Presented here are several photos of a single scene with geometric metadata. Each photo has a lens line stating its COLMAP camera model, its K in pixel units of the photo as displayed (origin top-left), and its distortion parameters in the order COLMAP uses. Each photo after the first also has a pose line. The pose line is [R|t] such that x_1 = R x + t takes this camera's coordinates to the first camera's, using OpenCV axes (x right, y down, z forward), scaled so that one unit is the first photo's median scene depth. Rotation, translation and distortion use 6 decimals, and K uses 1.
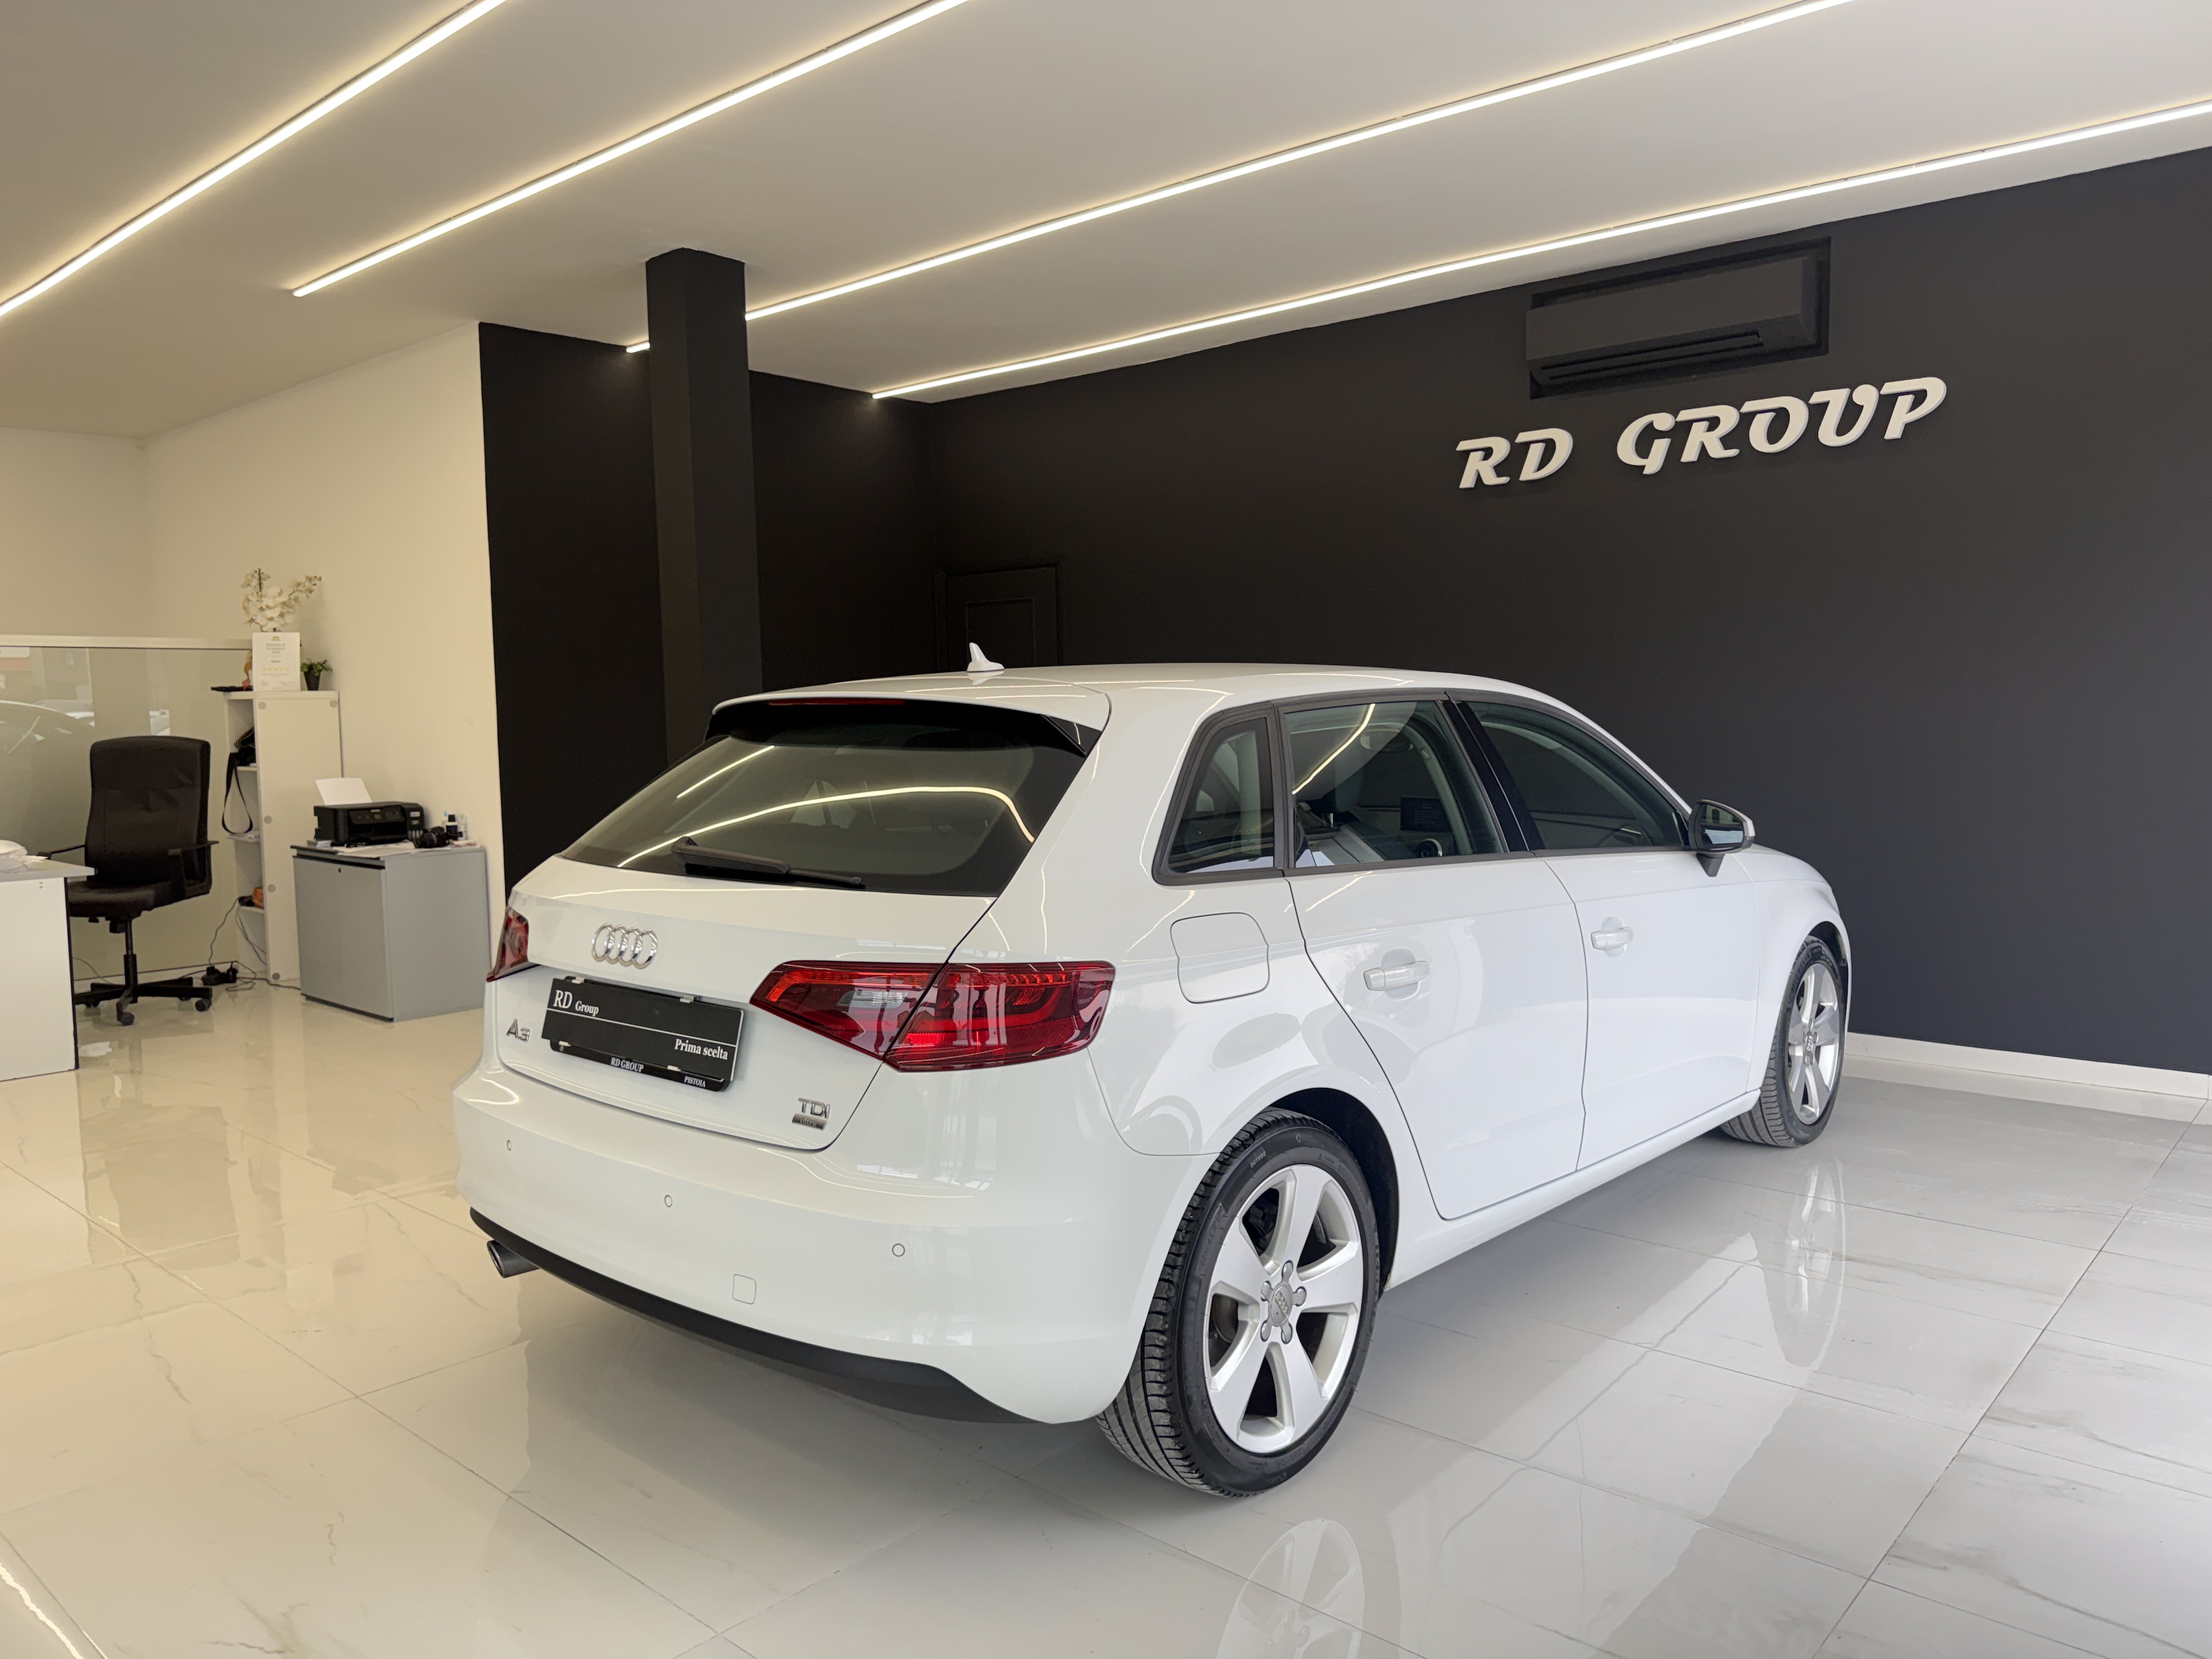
lens RADIAL K [[1608.1, 0, 1101.7], [0, 1608.1, 941.1], [0, 0, 1]] dist [-0.004195, -0.009727]
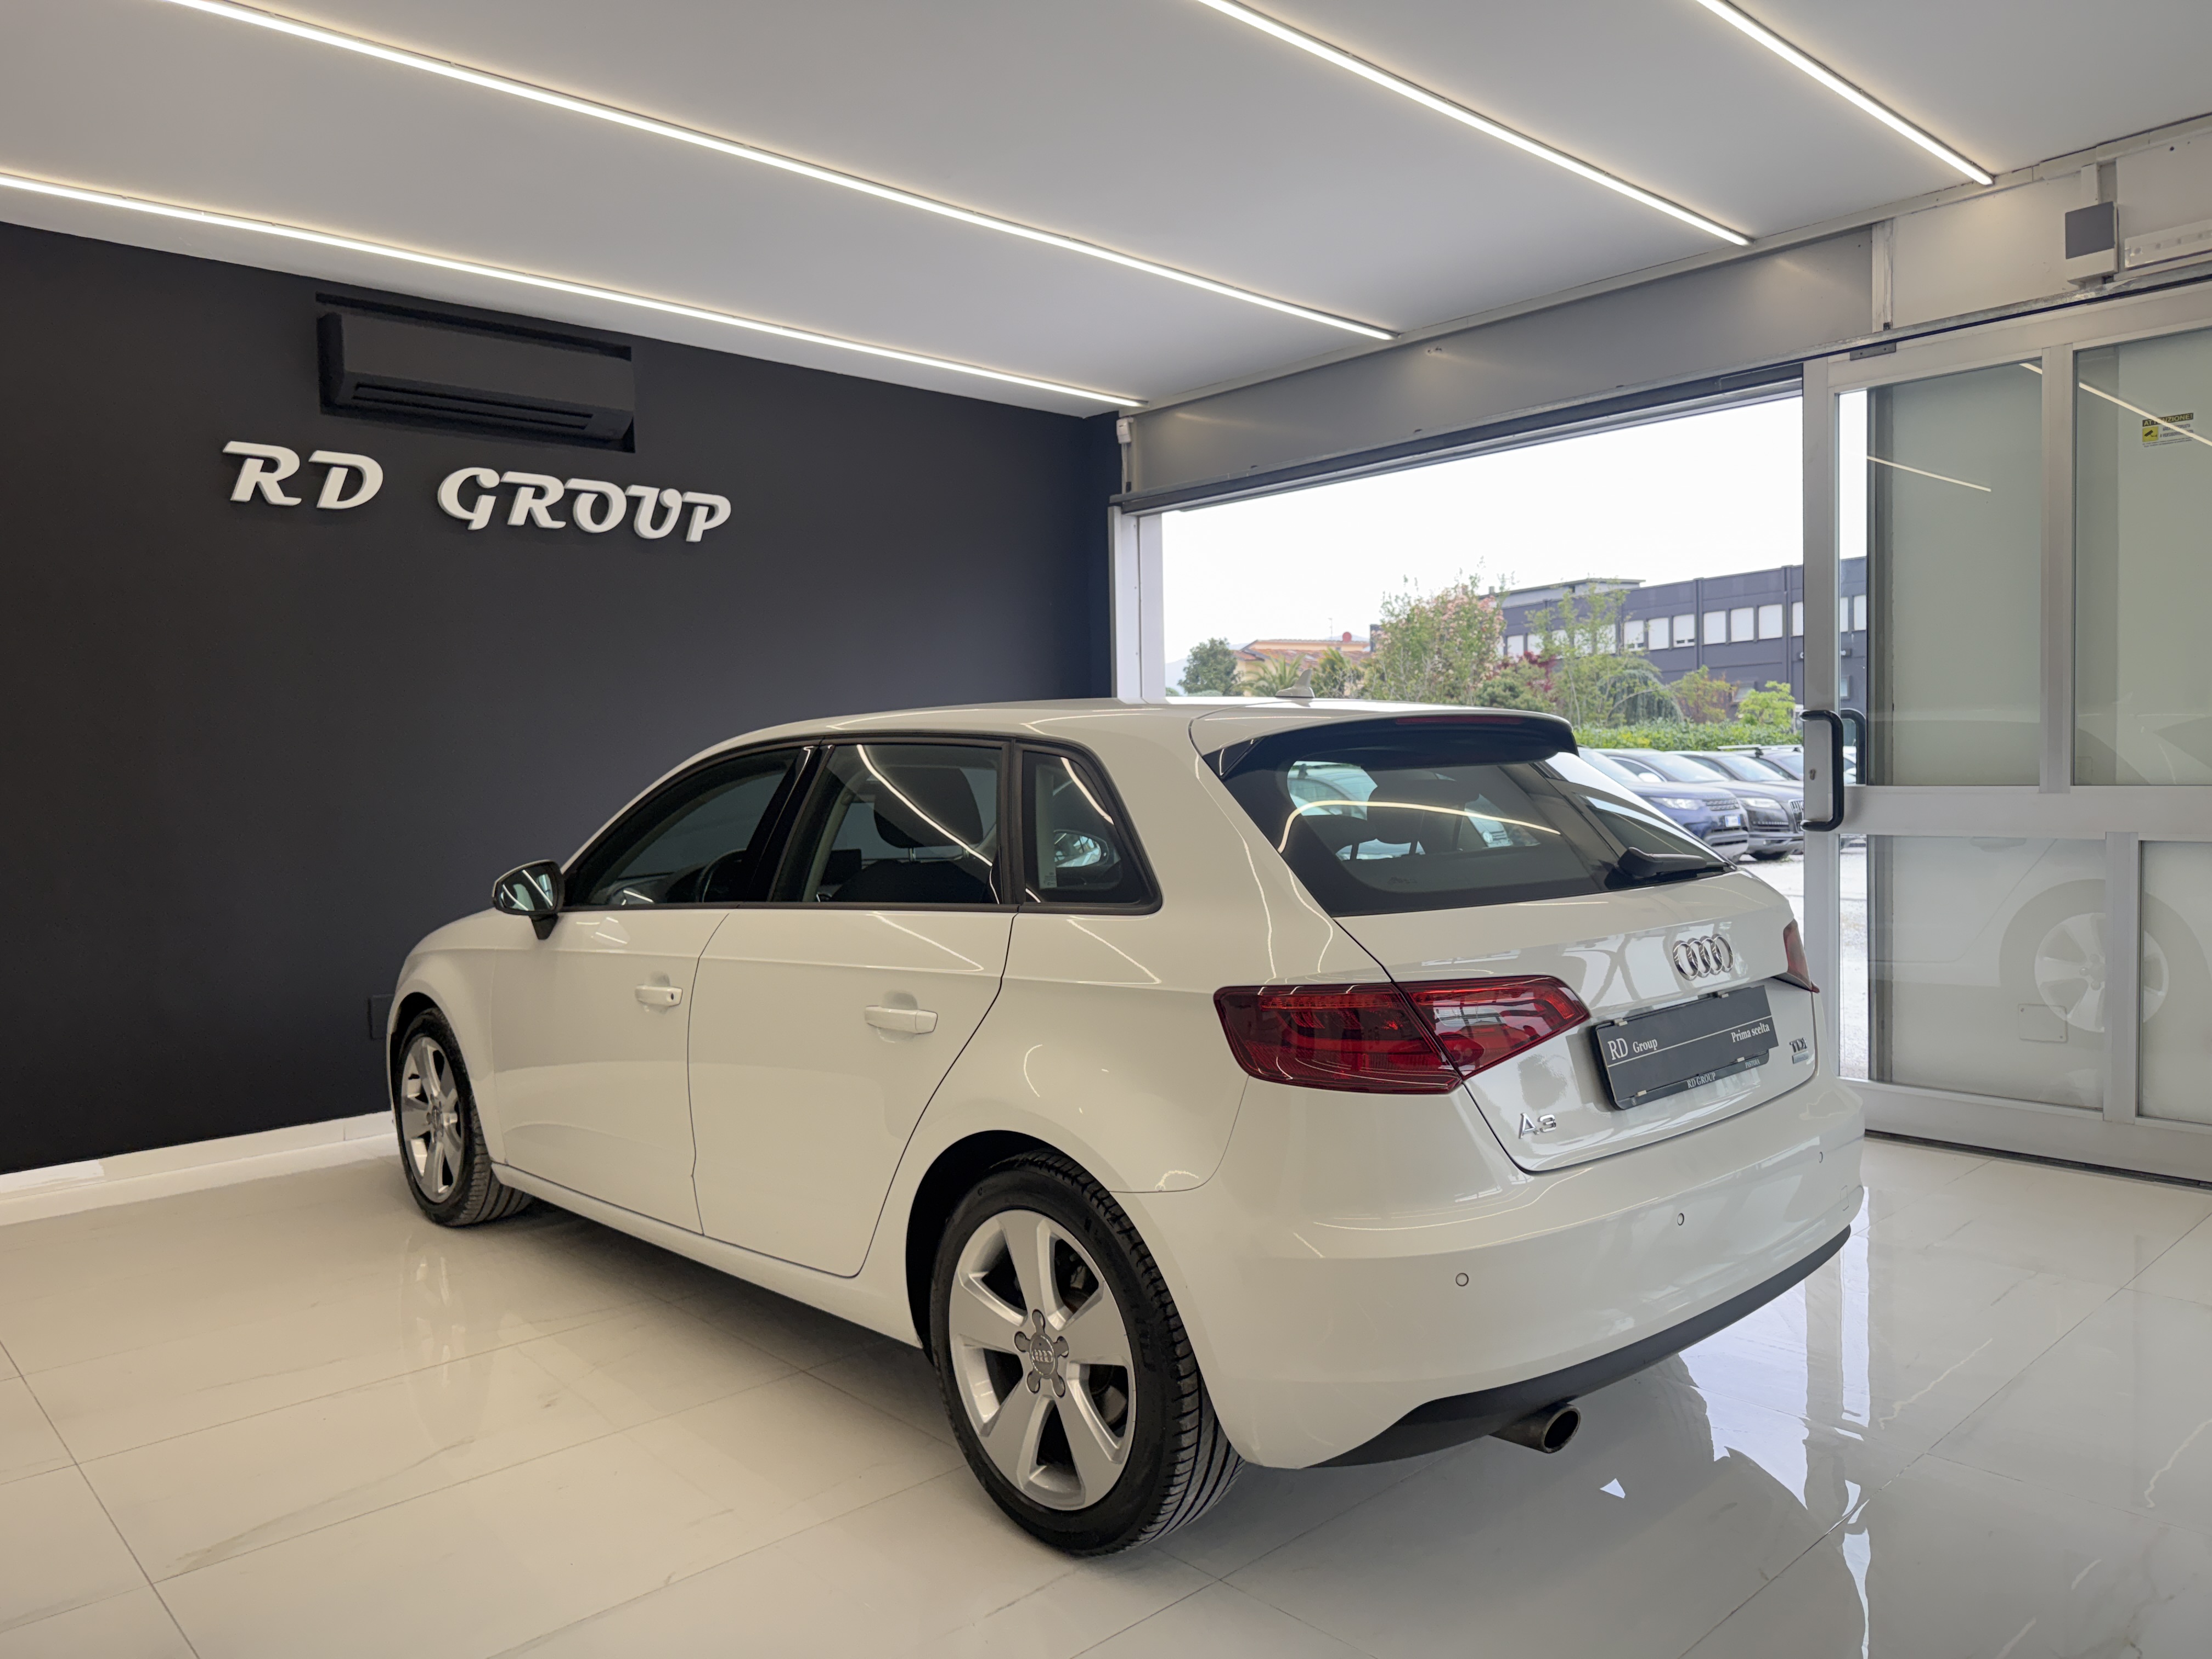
lens RADIAL K [[1550.5, 0, 1137.3], [0, 1550.5, 924.7], [0, 0, 1]] dist [0.157527, -0.191182]
pose [[0.074334, -0.092621, 0.992923, -0.571073], [0.169040, 0.982439, 0.078988, -0.067835], [-0.982802, 0.161972, 0.088686, 0.556392]]
